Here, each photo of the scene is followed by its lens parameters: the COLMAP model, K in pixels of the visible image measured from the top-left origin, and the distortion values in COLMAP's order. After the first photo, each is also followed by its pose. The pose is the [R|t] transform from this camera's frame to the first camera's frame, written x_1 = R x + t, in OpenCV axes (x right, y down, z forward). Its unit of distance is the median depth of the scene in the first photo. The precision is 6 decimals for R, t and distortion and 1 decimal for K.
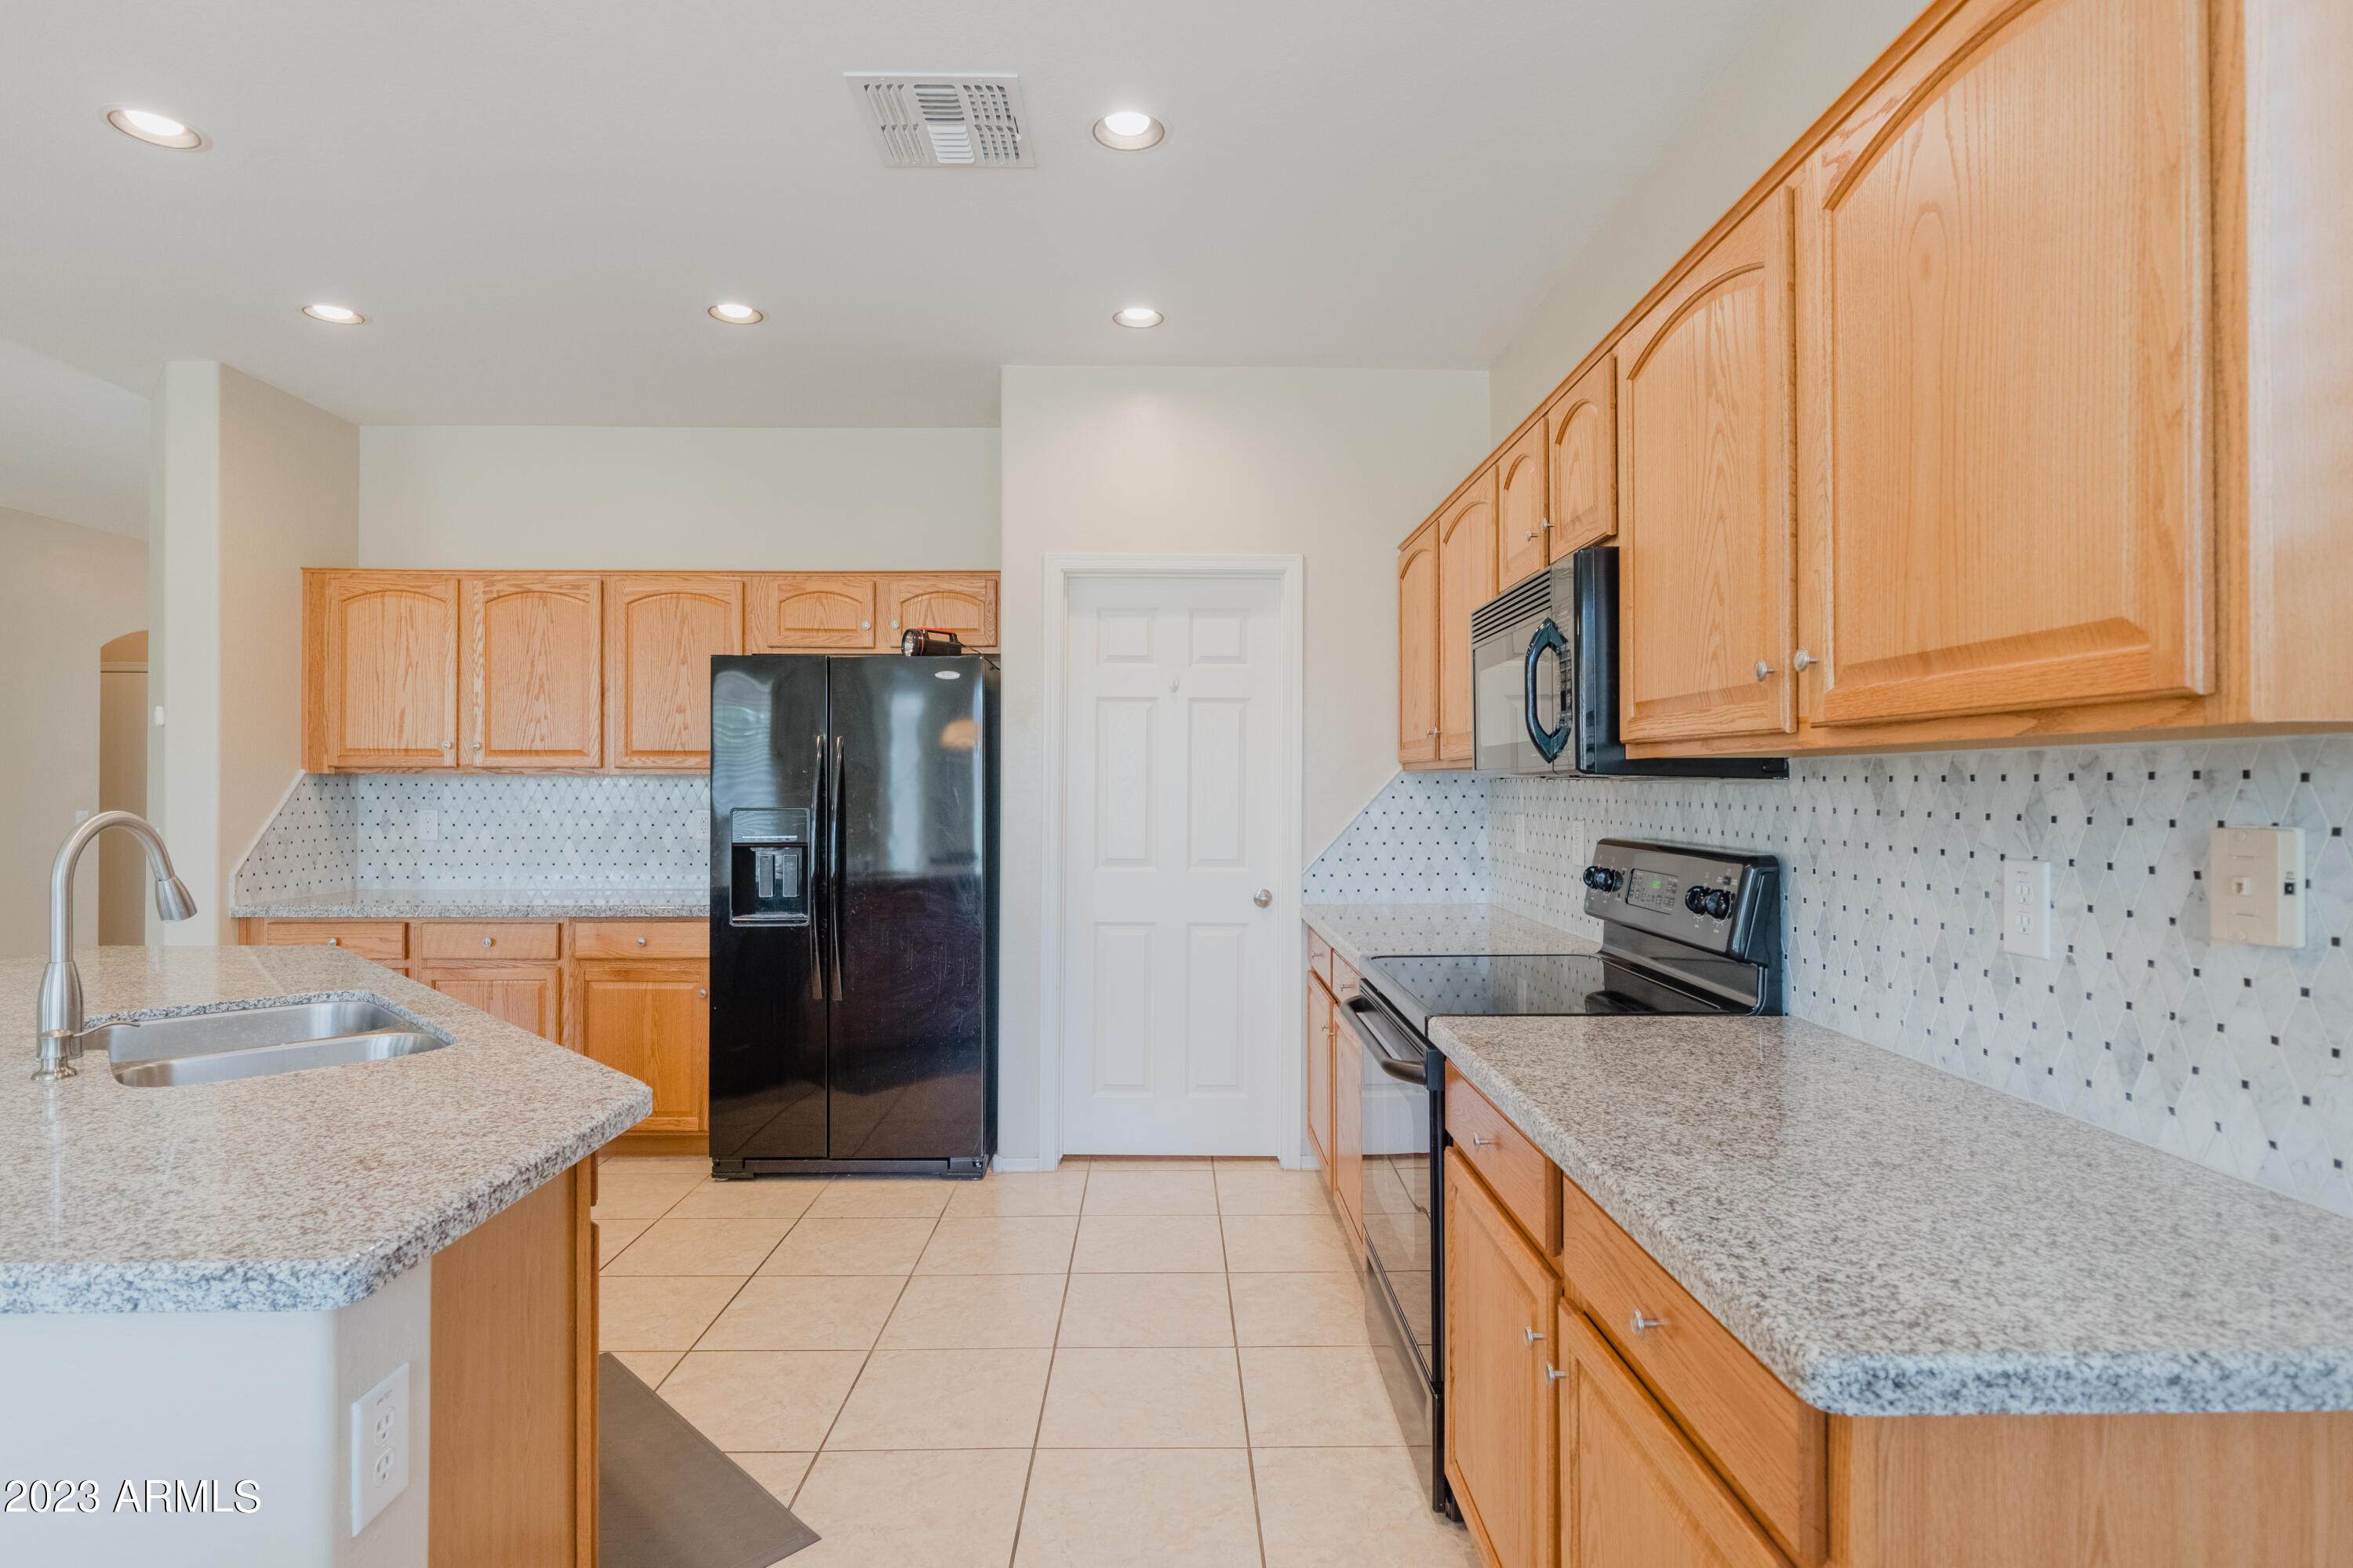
lens RADIAL K [[1191.4, 0, 1176.5], [0, 1191.4, 784.0], [0, 0, 1]] dist [-0.002116, -0.001565]
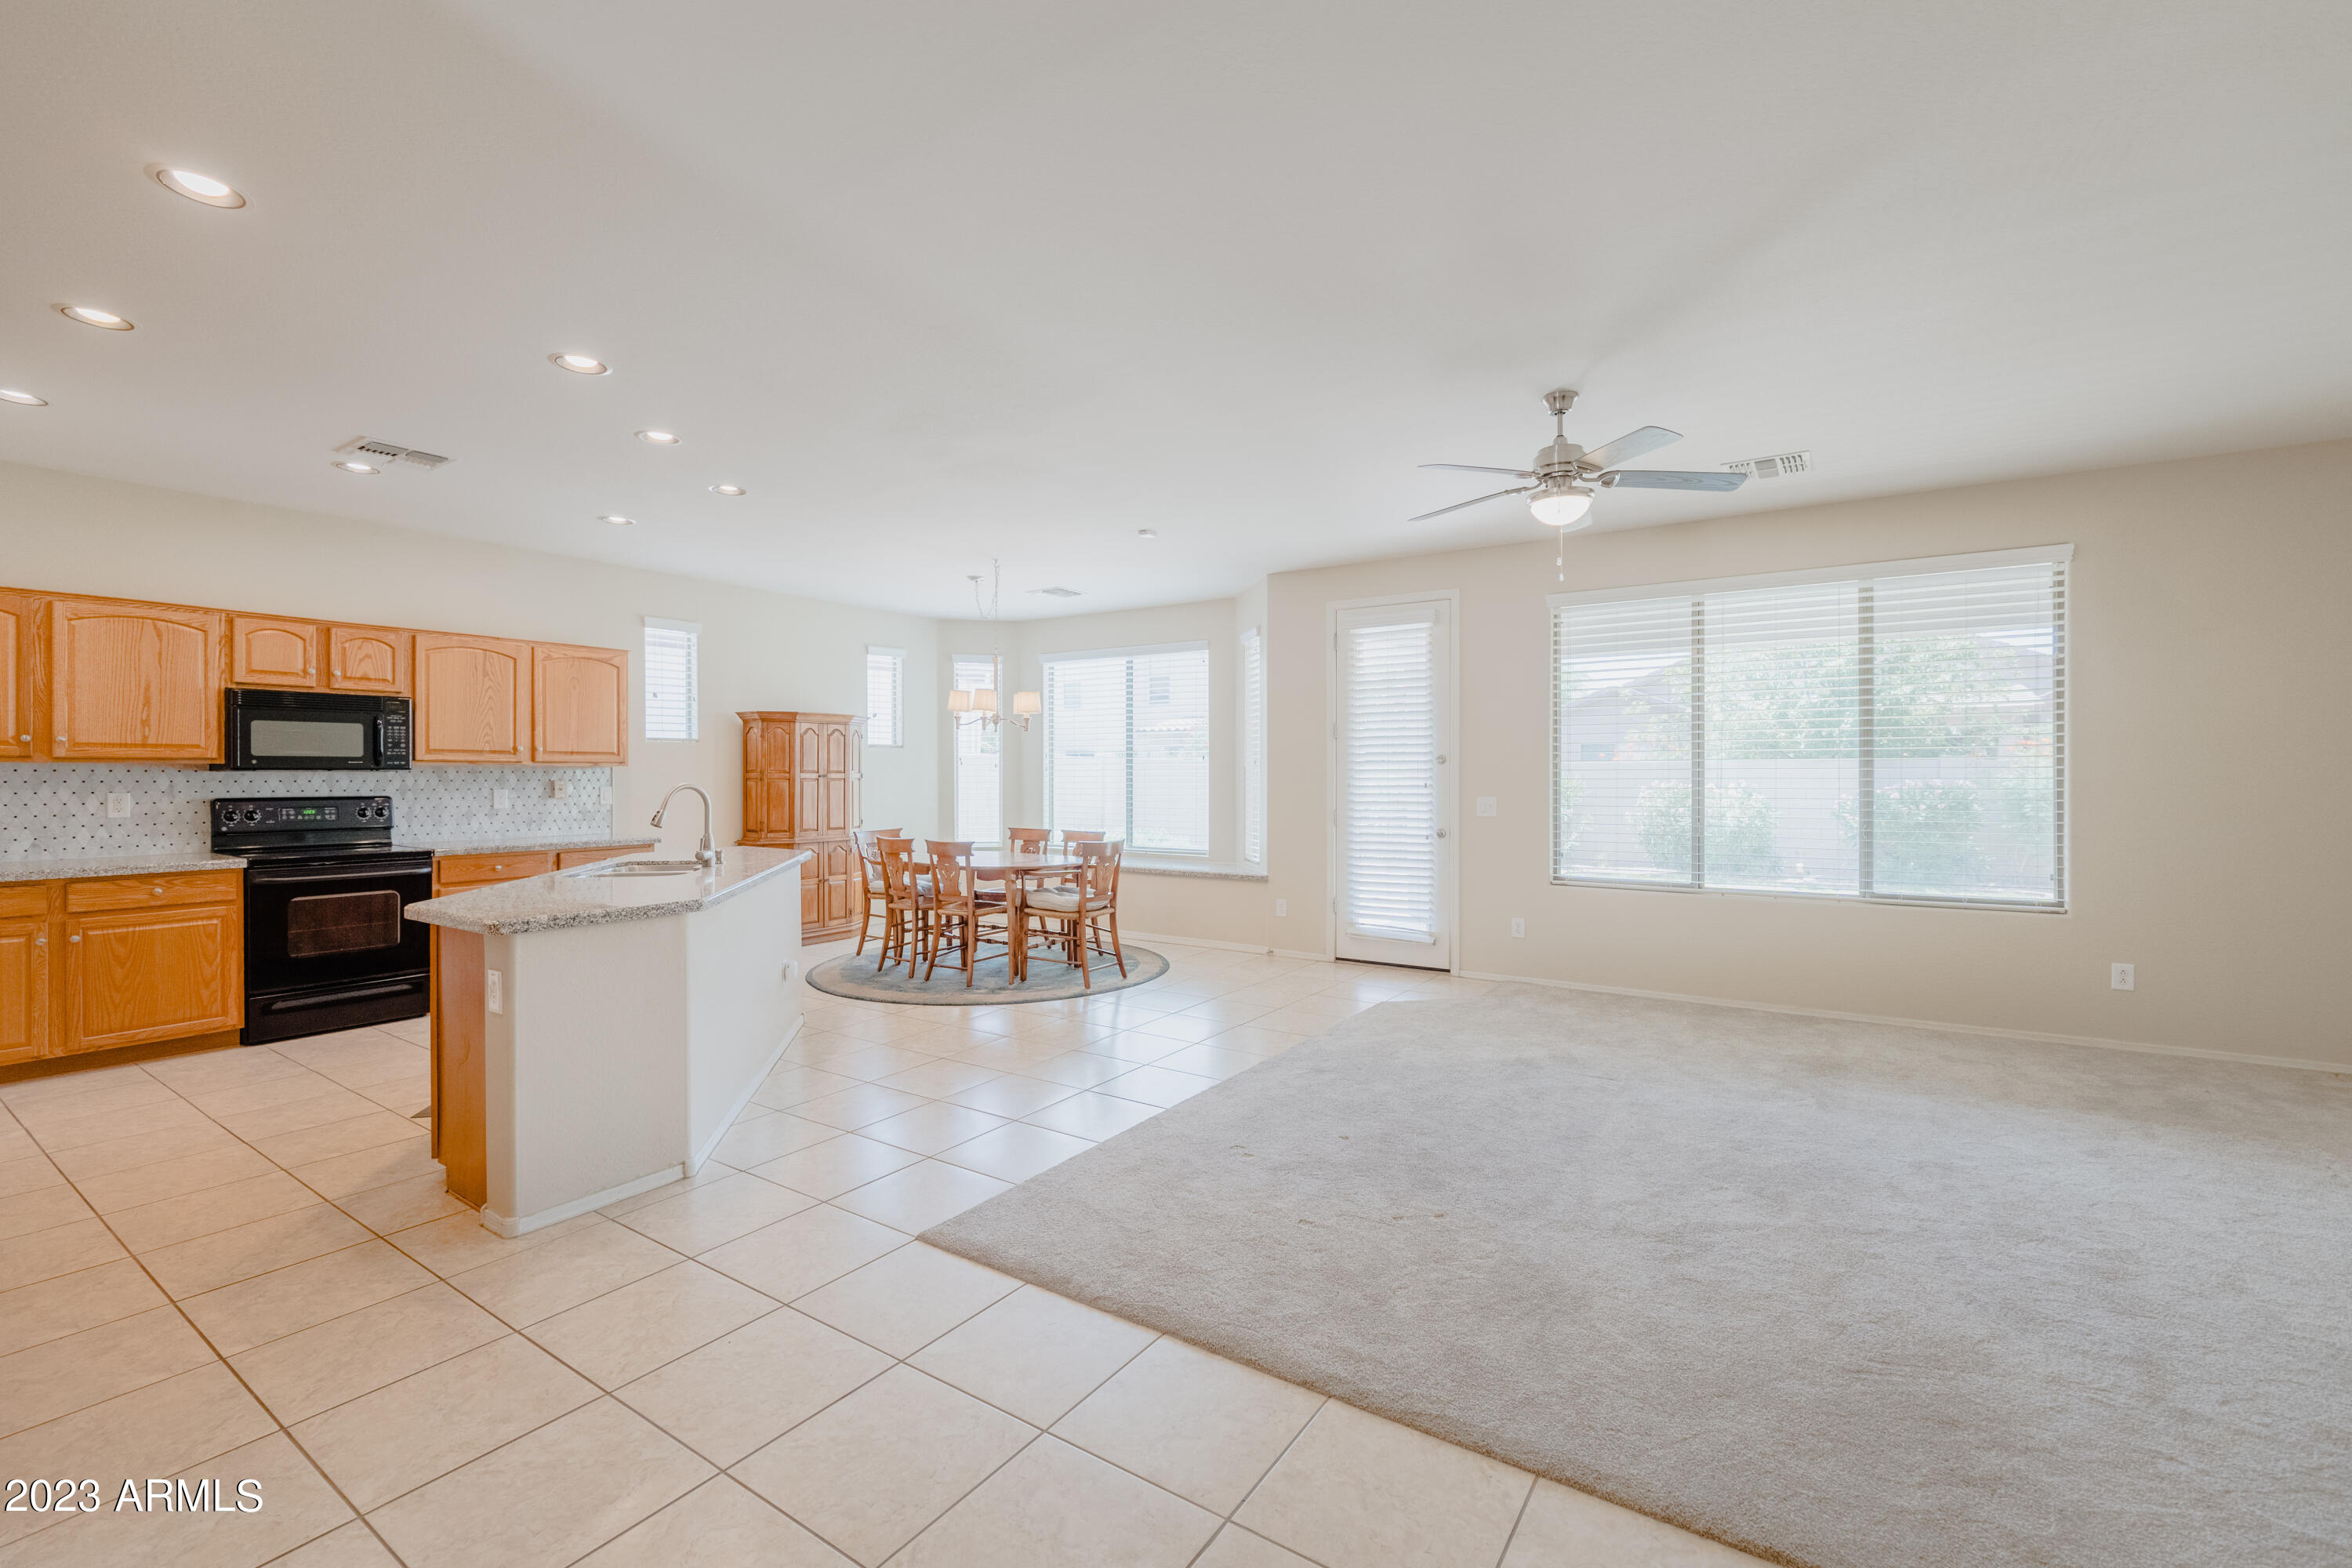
lens RADIAL K [[986.6, 0, 1176.0], [0, 986.6, 784.0], [0, 0, 1]] dist [-0.000903, -0.000106]
pose [[-0.822987, -0.006335, 0.568025, -1.447739], [-0.001406, 0.999957, 0.009115, 0.001043], [-0.568059, 0.006703, -0.822961, 1.036484]]
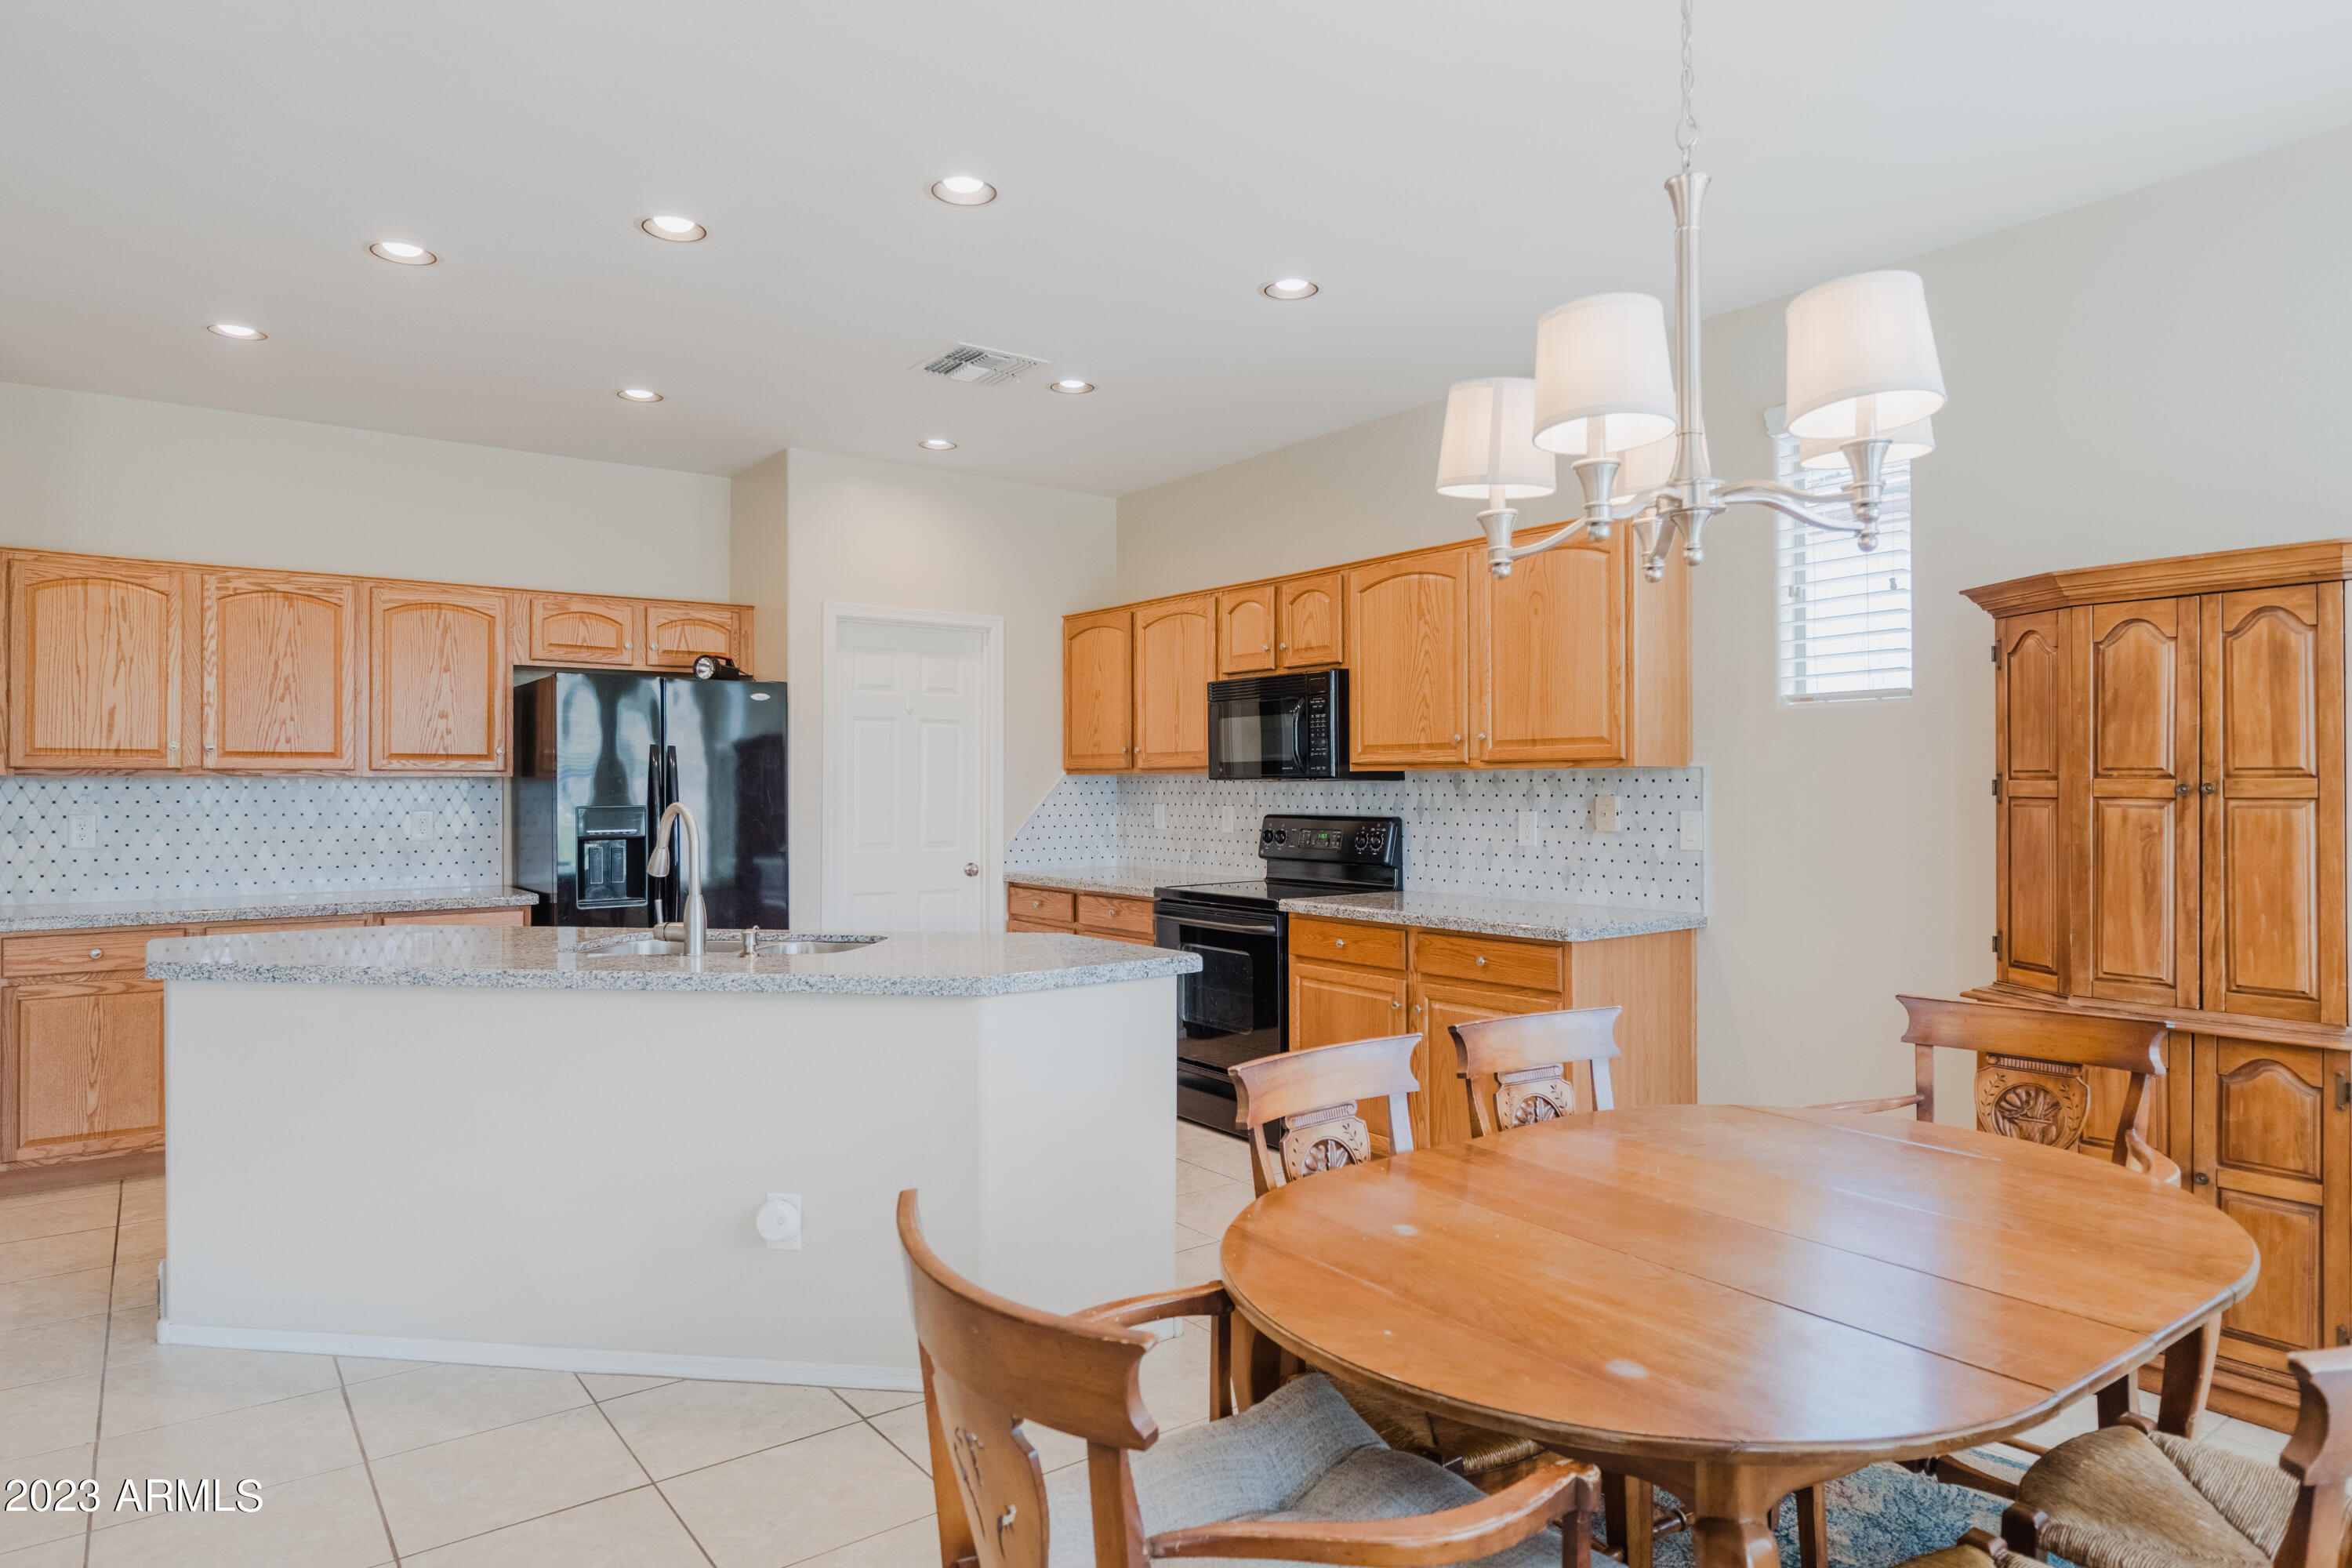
lens RADIAL K [[1373.7, 0, 1176.0], [0, 1373.7, 784.0], [0, 0, 1]] dist [-0.002558, -0.000888]
pose [[0.806441, -0.001837, 0.591312, -0.669344], [0.002645, 0.999996, -0.000501, 0.000821], [-0.591309, 0.001968, 0.806443, -0.393683]]
